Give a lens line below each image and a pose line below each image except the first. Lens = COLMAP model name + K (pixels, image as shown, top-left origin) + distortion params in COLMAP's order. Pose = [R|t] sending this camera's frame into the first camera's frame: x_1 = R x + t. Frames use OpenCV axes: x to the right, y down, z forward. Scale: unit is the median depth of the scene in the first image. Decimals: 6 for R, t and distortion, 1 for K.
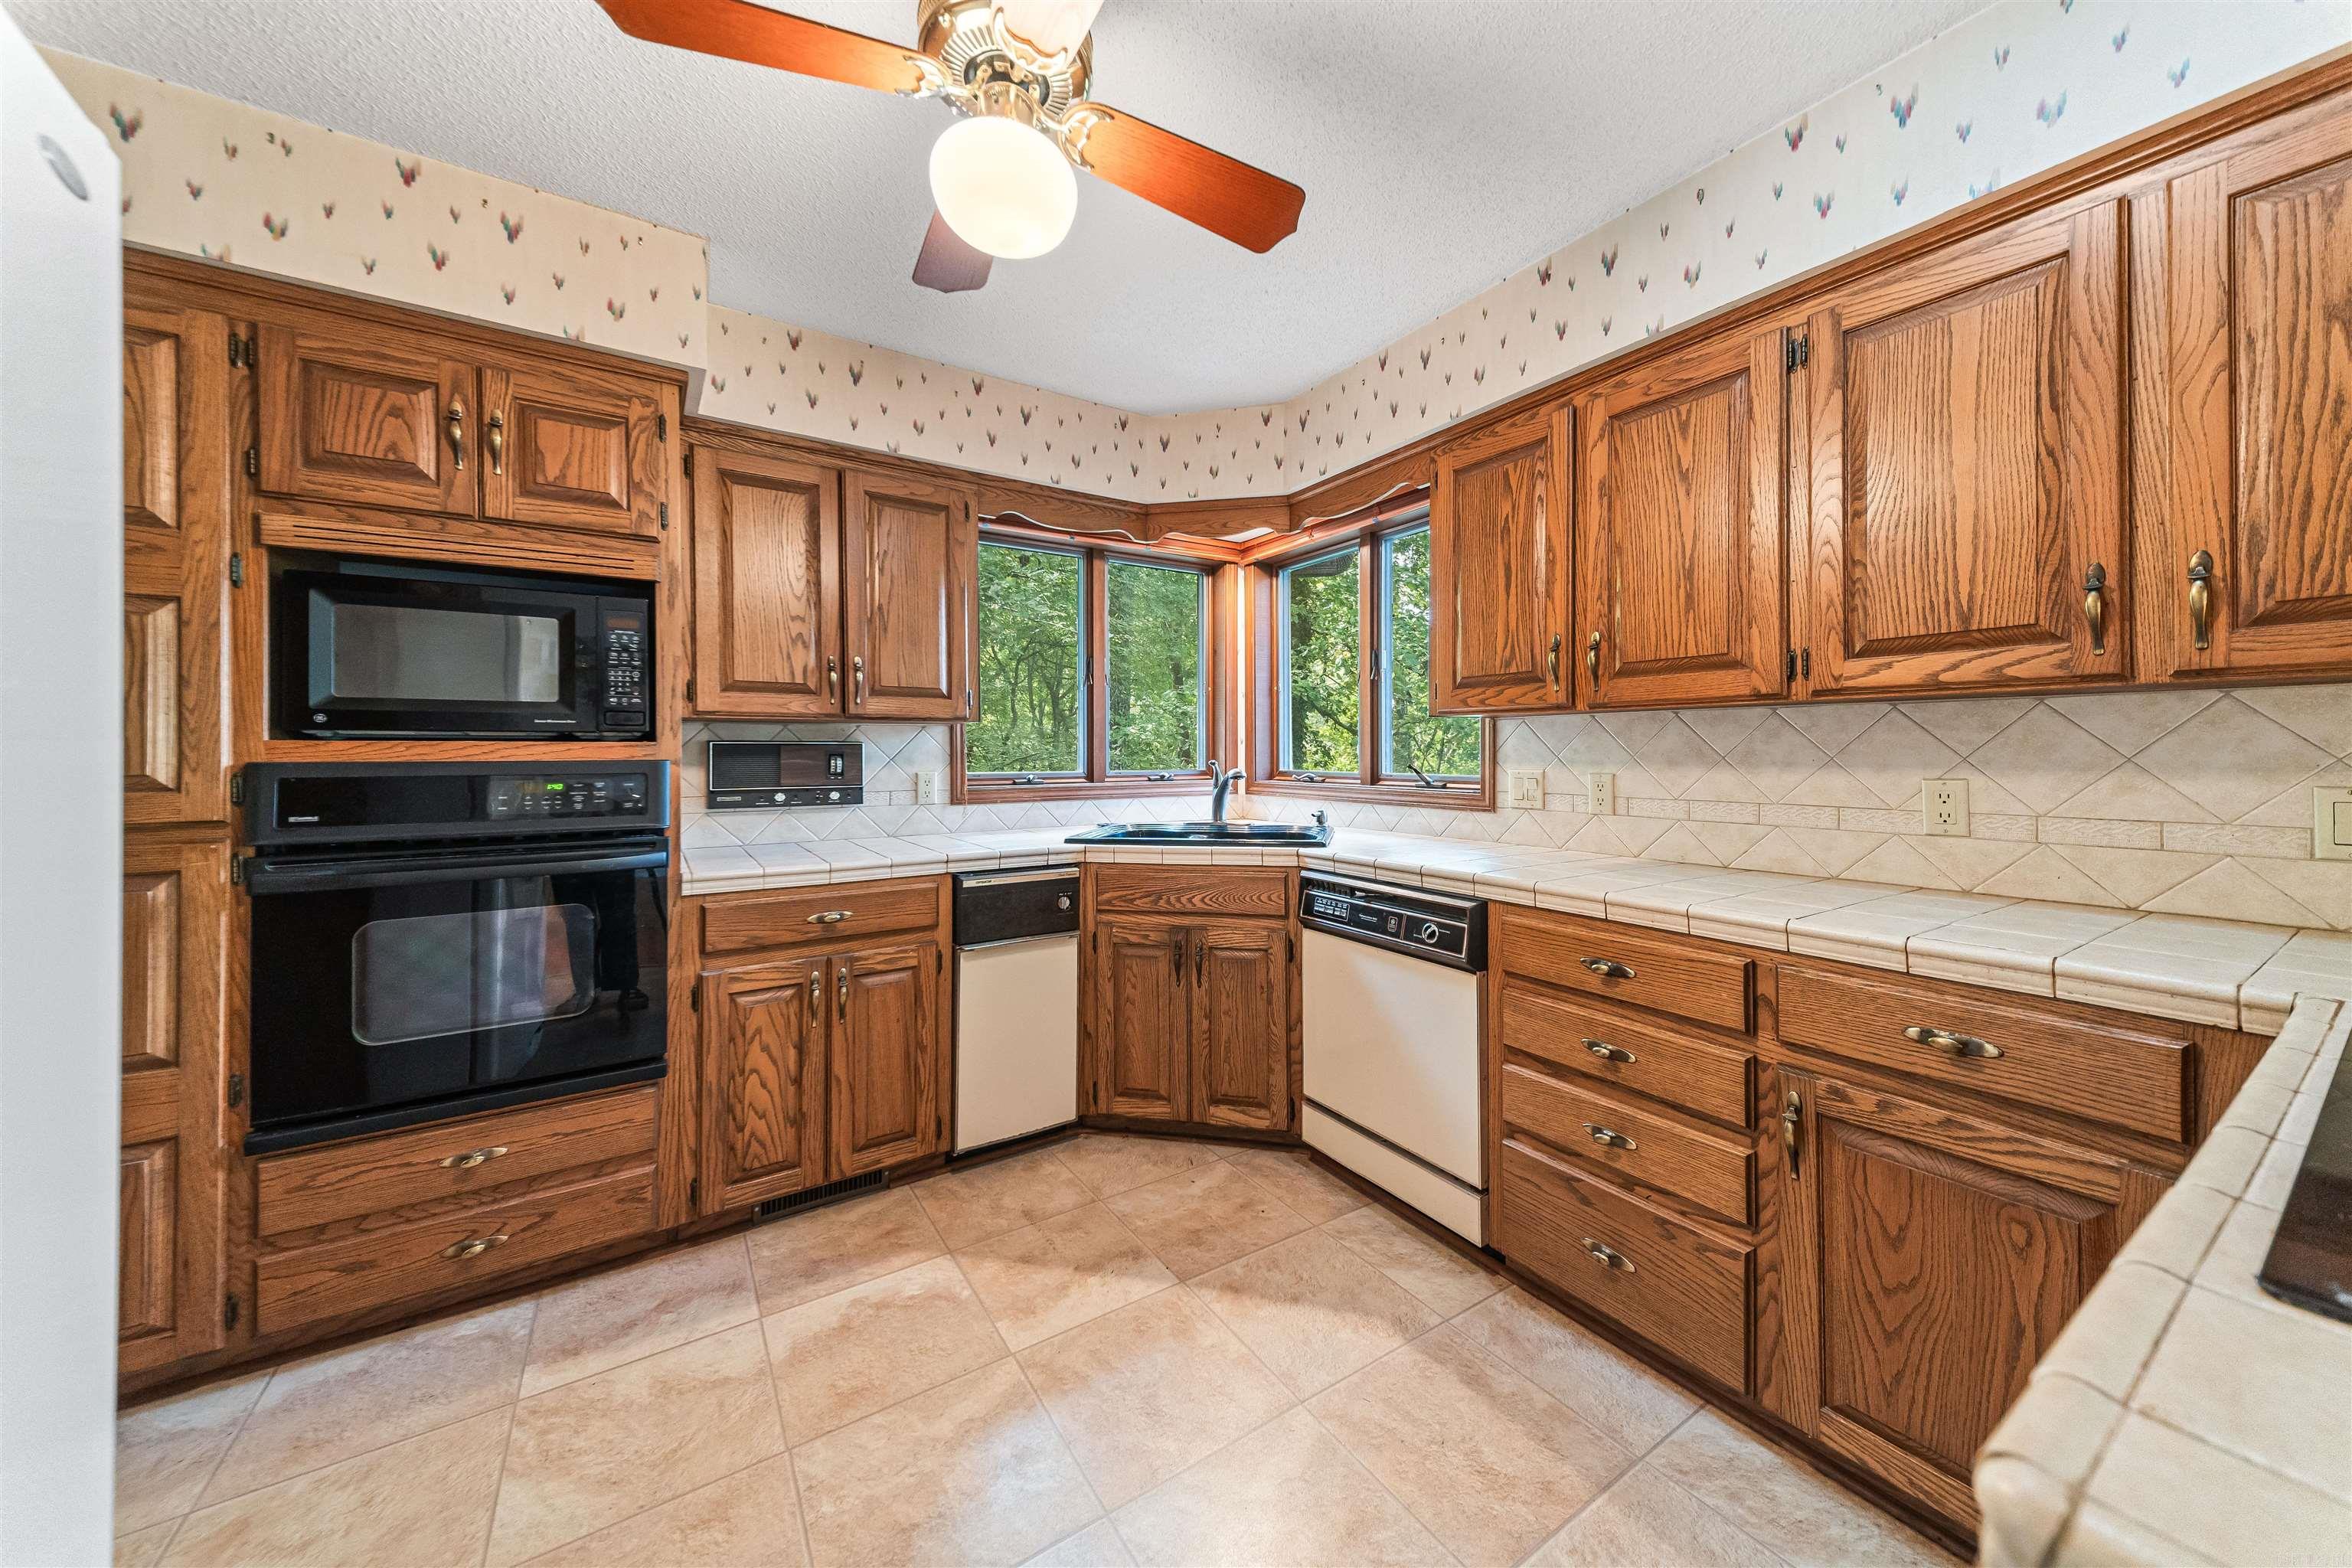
lens RADIAL K [[809.8, 0, 1173.4], [0, 809.8, 753.2], [0, 0, 1]] dist [0.019194, -0.015964]
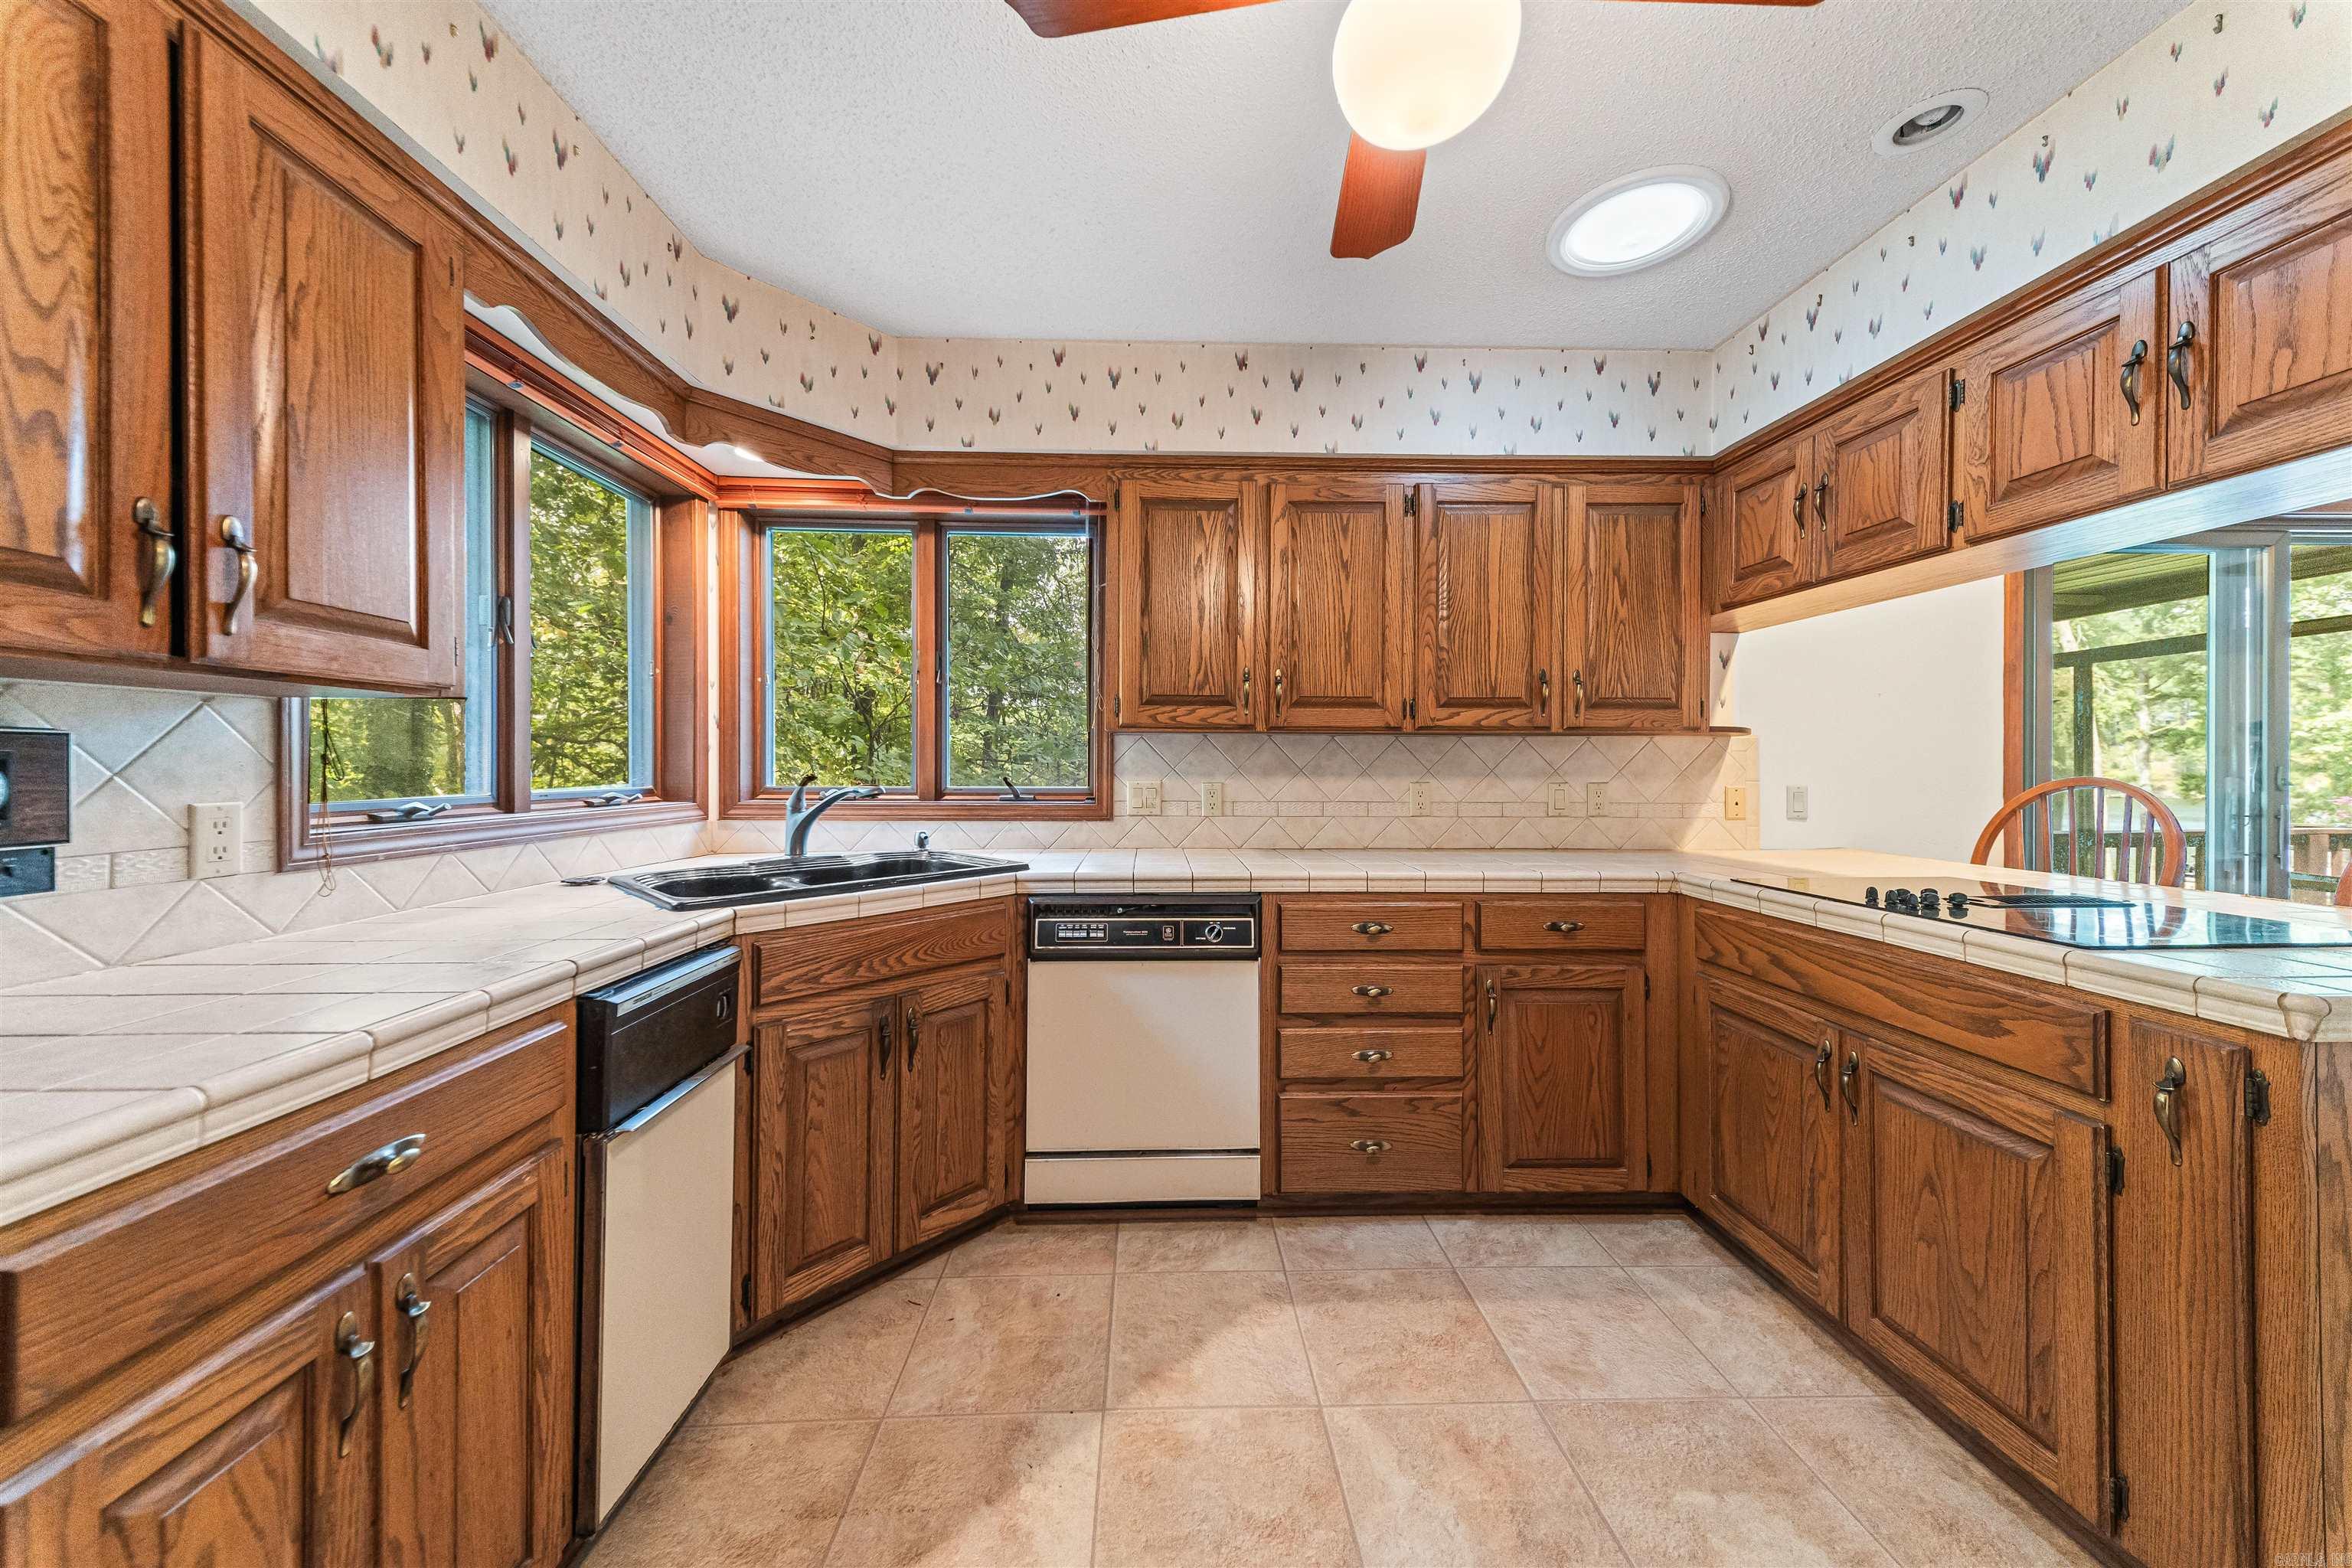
lens RADIAL K [[819.1, 0, 1178.3], [0, 819.1, 764.6], [0, 0, 1]] dist [0.018310, -0.005263]
pose [[0.502618, 0.005386, 0.864492, -0.591719], [-0.004203, 0.999984, -0.003786, 0.002721], [-0.864499, -0.001731, 0.502632, 0.454520]]
